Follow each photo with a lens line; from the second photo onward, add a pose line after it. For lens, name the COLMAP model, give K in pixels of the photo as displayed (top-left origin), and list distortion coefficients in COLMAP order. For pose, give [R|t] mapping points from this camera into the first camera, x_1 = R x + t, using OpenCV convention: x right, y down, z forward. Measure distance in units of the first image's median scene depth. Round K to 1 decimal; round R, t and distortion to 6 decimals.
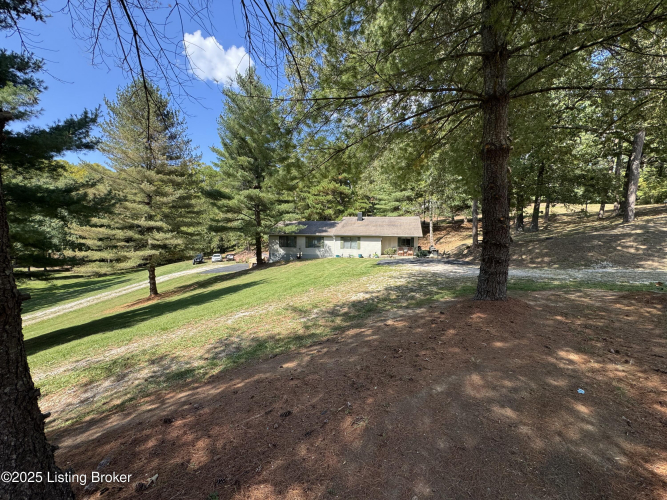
lens RADIAL K [[266.3, 0, 334.7], [0, 266.3, 250.7], [0, 0, 1]] dist [-0.002490, 0.000707]
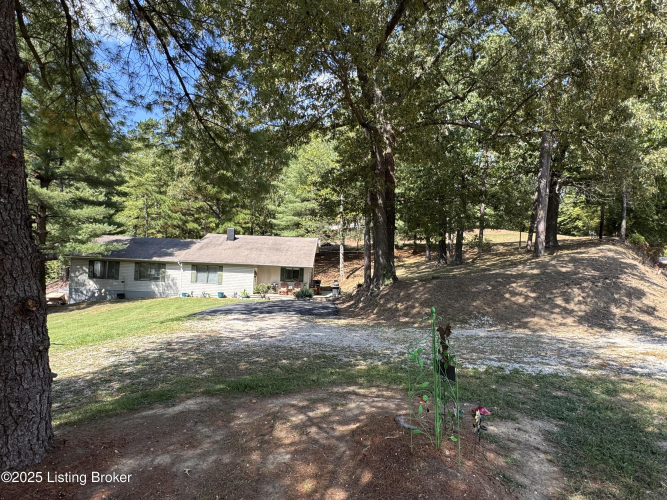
lens RADIAL K [[368.4, 0, 333.1], [0, 368.4, 248.8], [0, 0, 1]] dist [-0.000418, 0.000012]
pose [[0.970912, 0.038287, 0.236354, 0.138585], [-0.016516, 0.995490, -0.093413, -0.011797], [-0.238865, 0.086792, 0.967166, 0.059550]]
